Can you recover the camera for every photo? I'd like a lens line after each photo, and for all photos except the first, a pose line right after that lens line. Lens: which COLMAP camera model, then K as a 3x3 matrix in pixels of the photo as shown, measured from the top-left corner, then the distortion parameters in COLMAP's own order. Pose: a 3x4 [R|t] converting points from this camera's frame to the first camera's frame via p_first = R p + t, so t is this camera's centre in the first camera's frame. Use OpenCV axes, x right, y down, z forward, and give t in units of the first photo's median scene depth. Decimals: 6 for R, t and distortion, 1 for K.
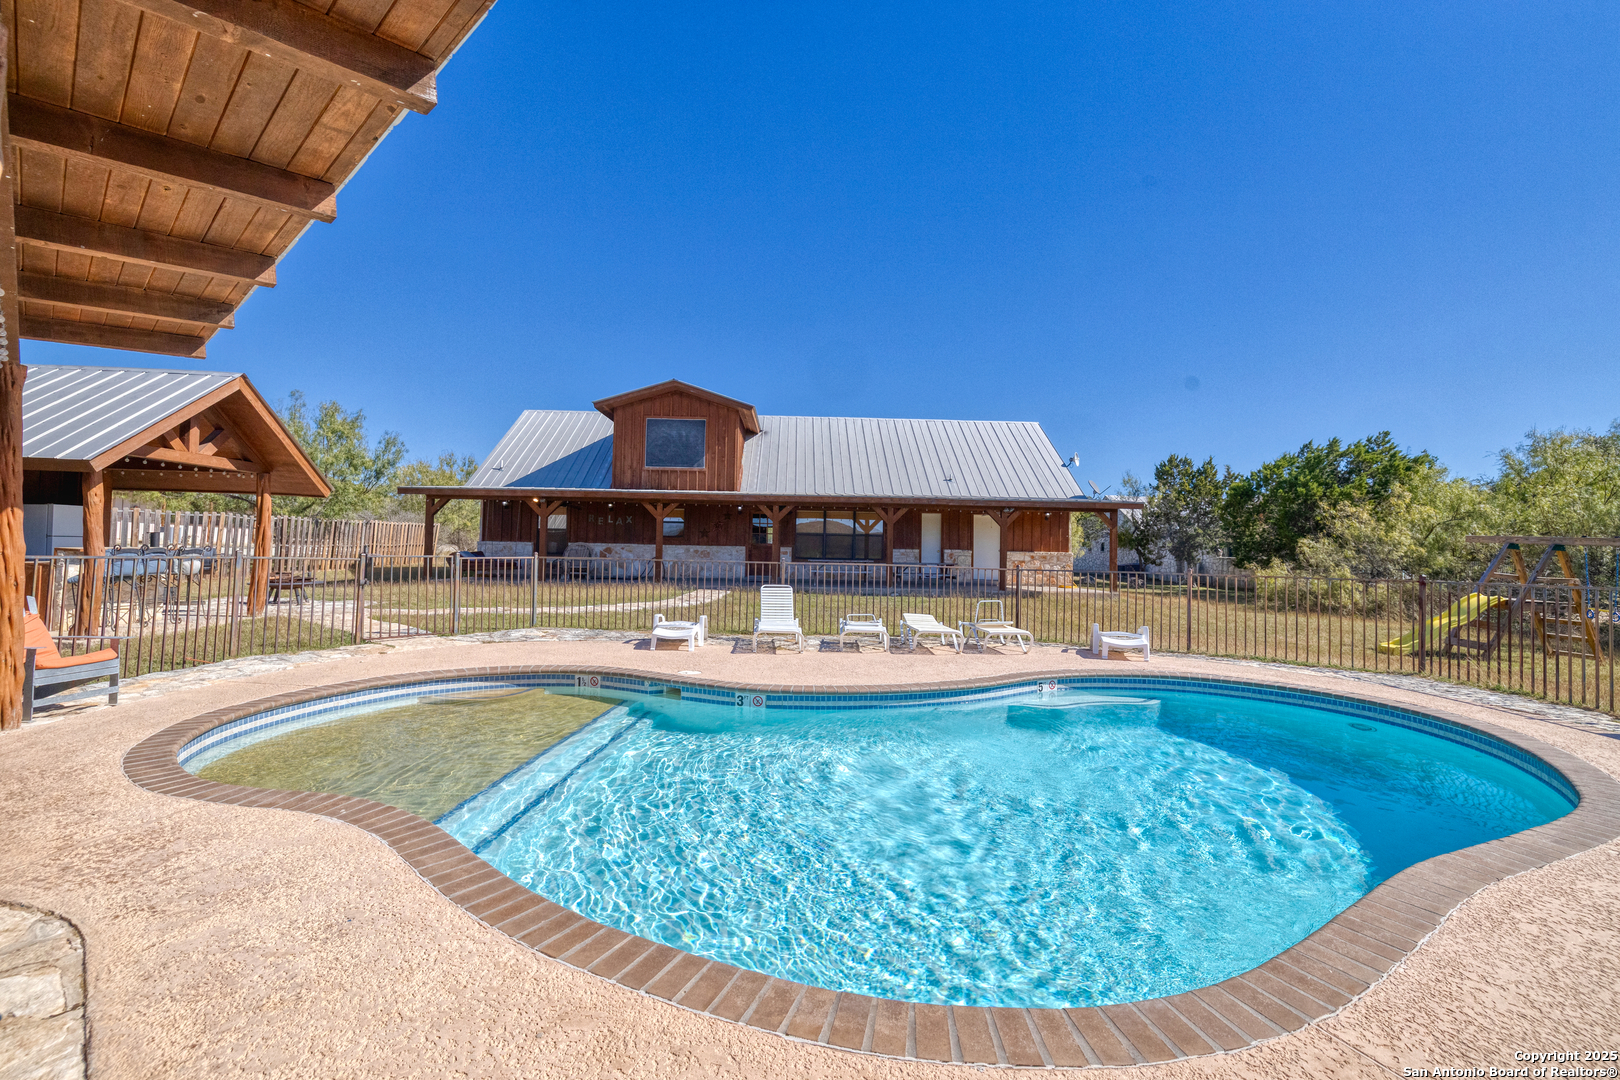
lens RADIAL K [[676.2, 0, 807.4], [0, 676.2, 532.8], [0, 0, 1]] dist [-0.001263, -0.000650]
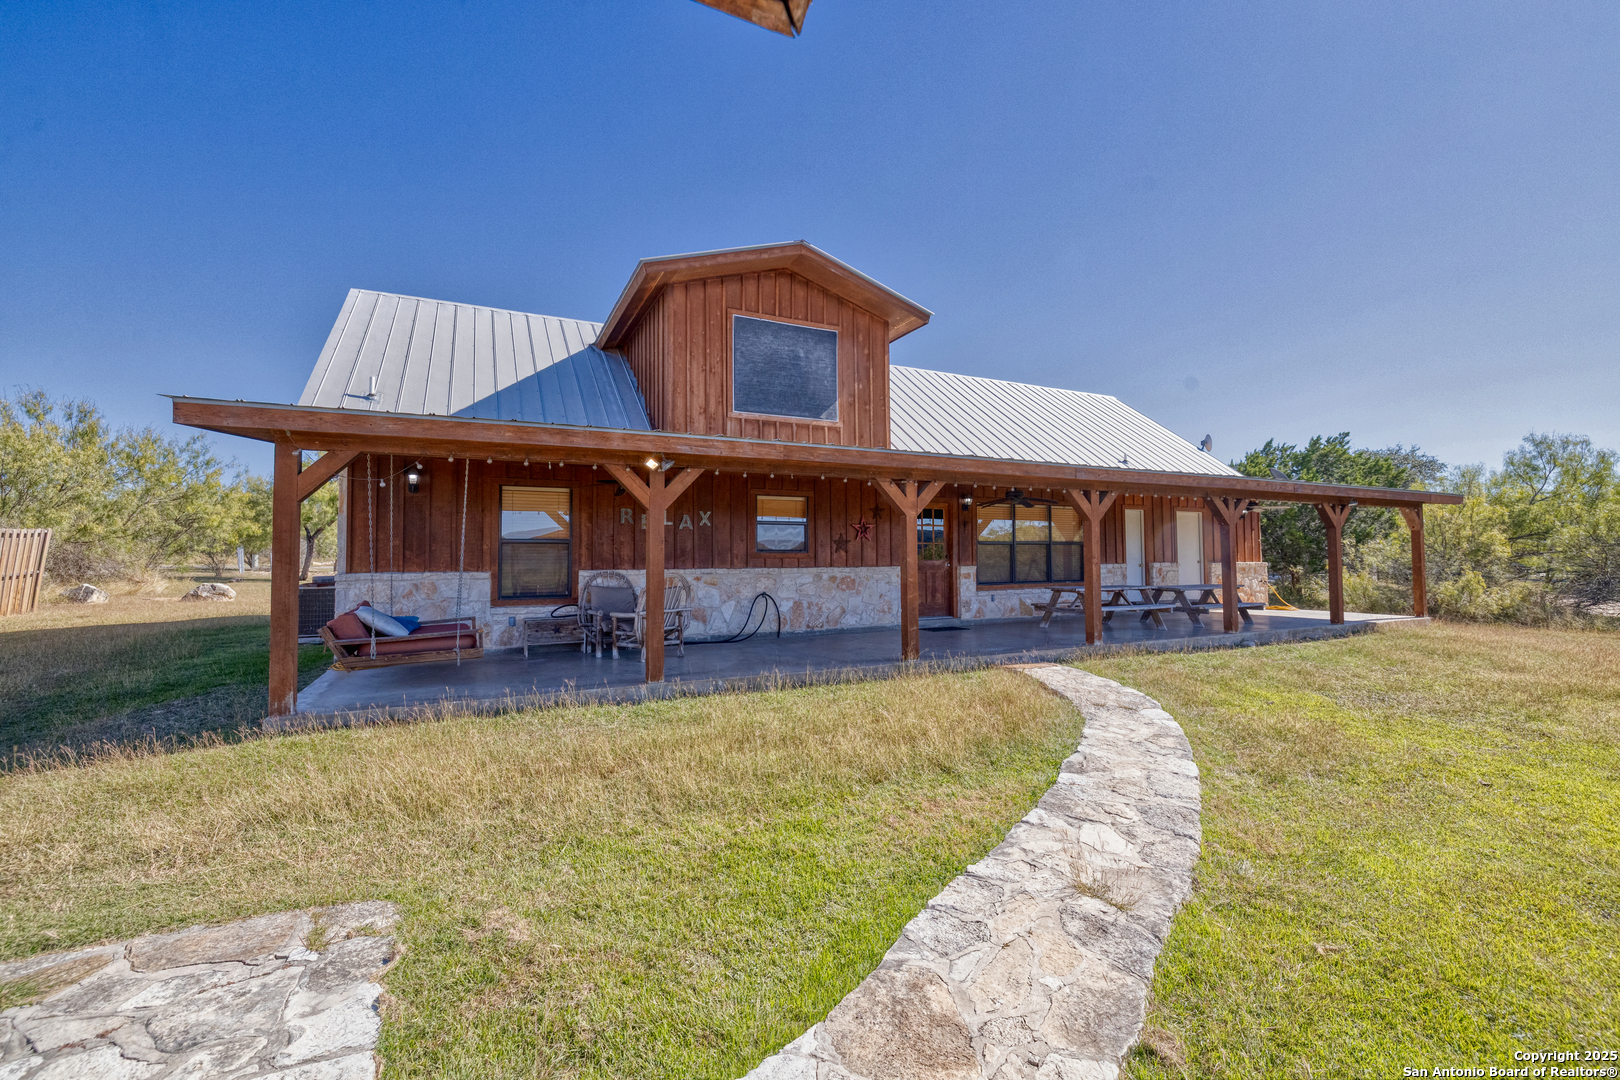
lens RADIAL K [[682.7, 0, 808.0], [0, 682.7, 531.3], [0, 0, 1]] dist [0.000720, 0.000108]
pose [[0.906574, -0.008376, 0.421963, -0.402925], [0.010939, 0.999933, -0.003653, -0.007745], [-0.421904, 0.007927, 0.906606, 0.526150]]
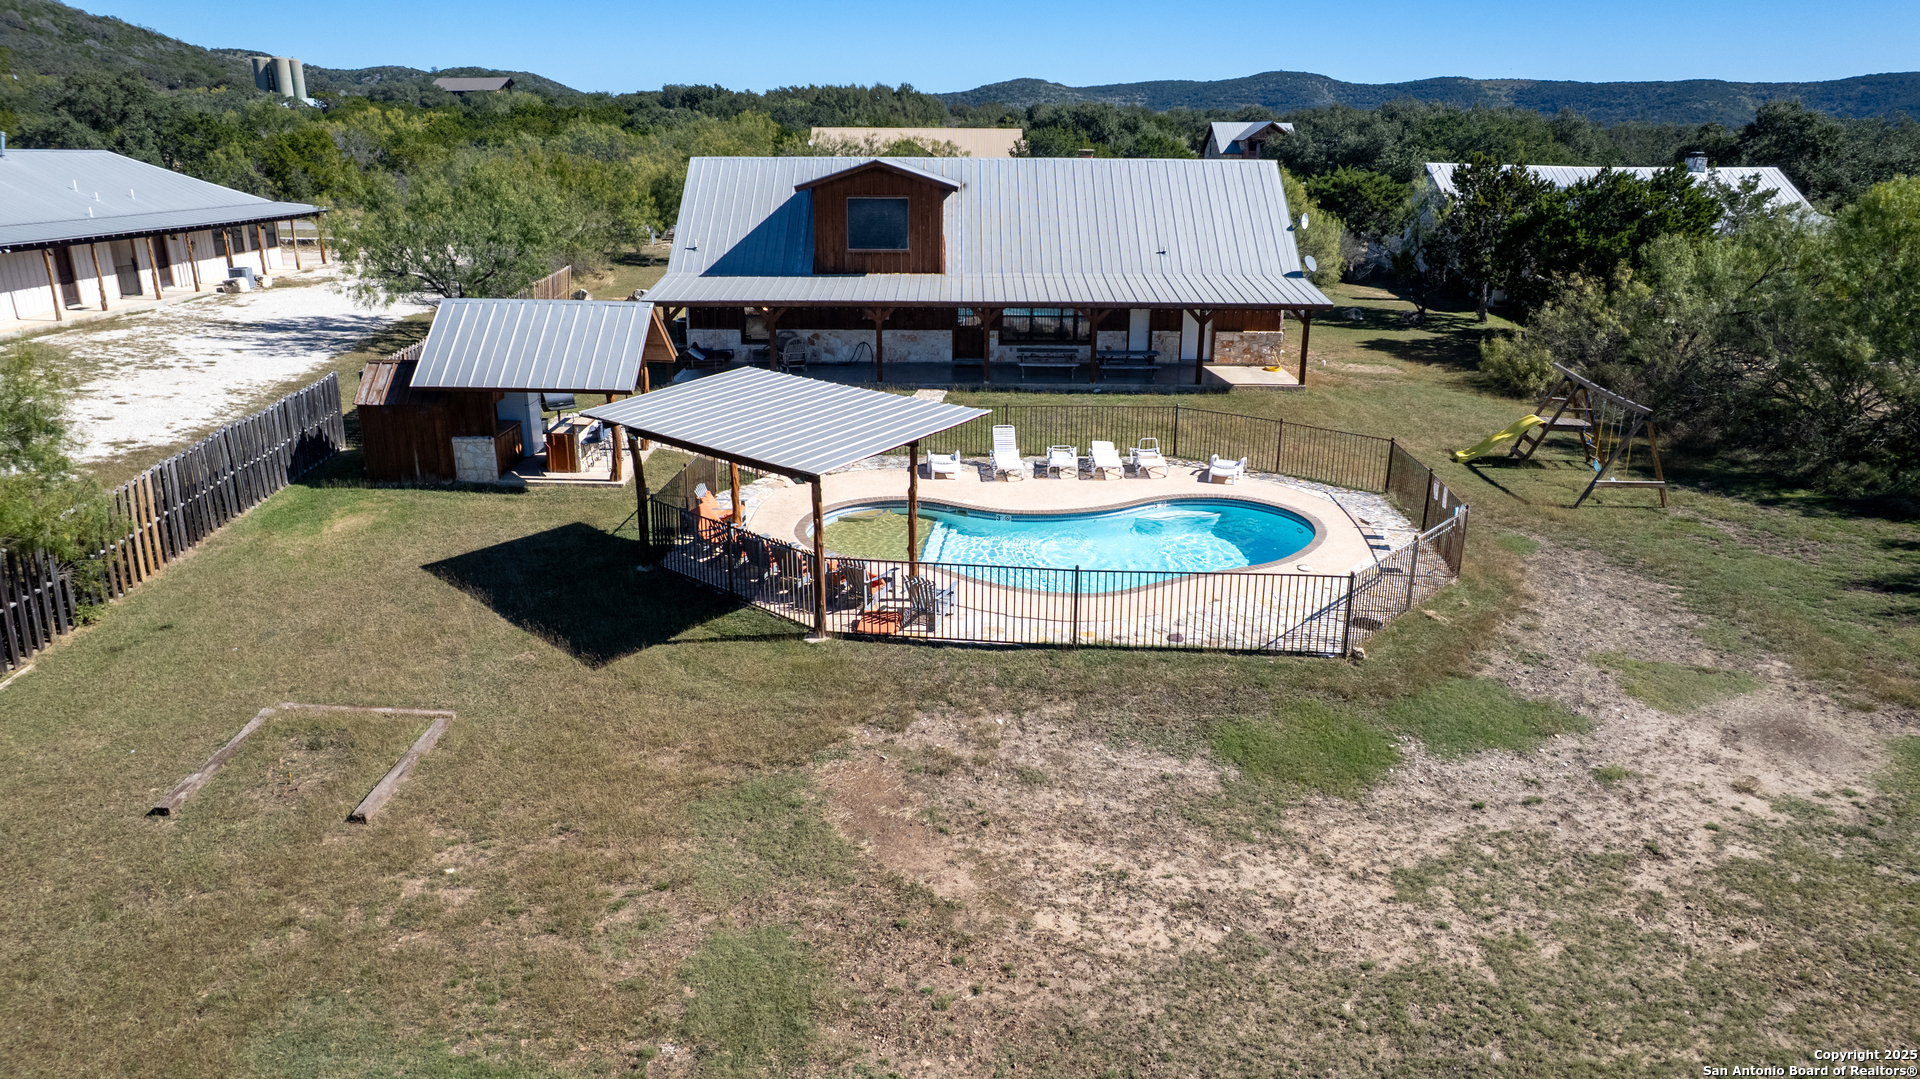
lens RADIAL K [[1214.2, 0, 960.0], [0, 1214.2, 539.5], [0, 0, 1]] dist [-0.031488, -0.000987]
pose [[0.999734, -0.007376, -0.021842, -0.043401], [0.014387, 0.939907, 0.341127, -0.299060], [0.018013, -0.341350, 0.939764, -0.782426]]
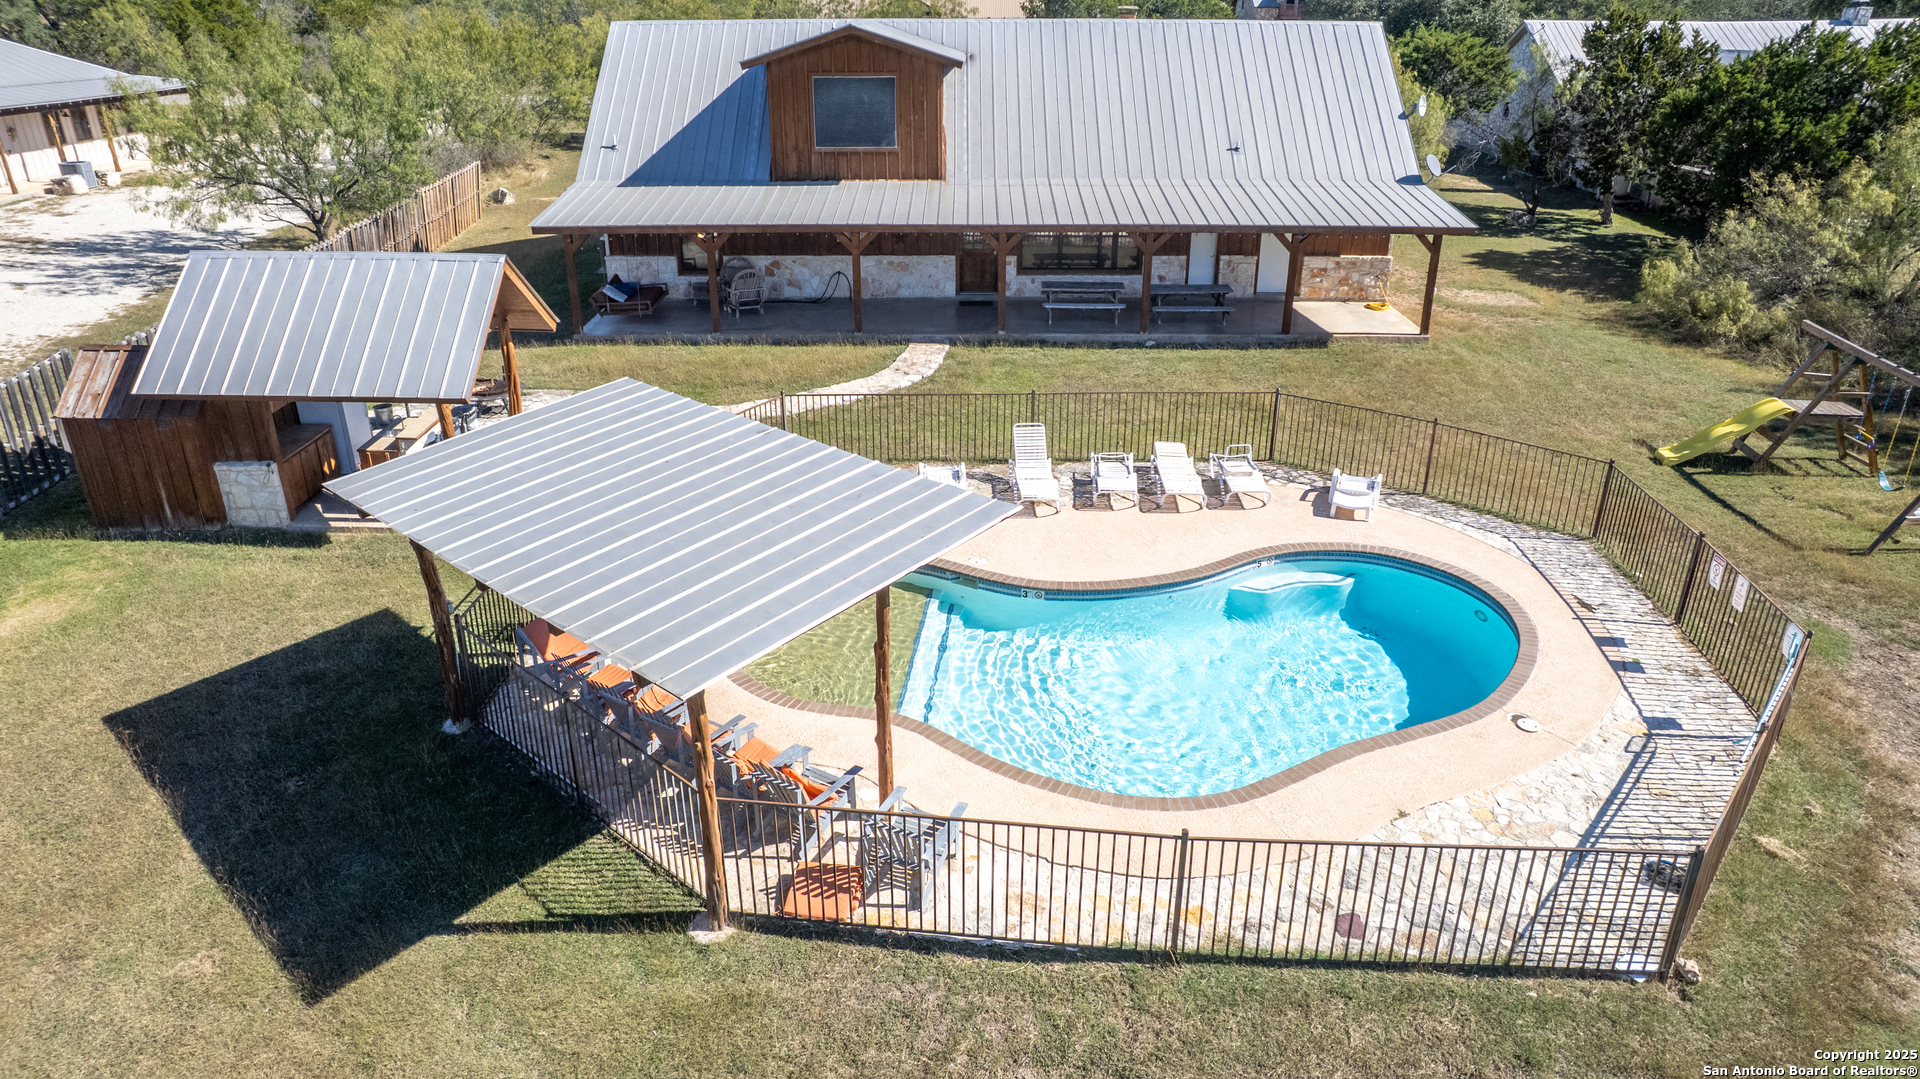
lens RADIAL K [[1232.5, 0, 960.6], [0, 1232.5, 545.7], [0, 0, 1]] dist [-0.070196, 0.070867]
pose [[0.999568, -0.008132, -0.028237, -0.050112], [0.019737, 0.897710, 0.440145, -0.290616], [0.021769, -0.440513, 0.897482, -0.367532]]
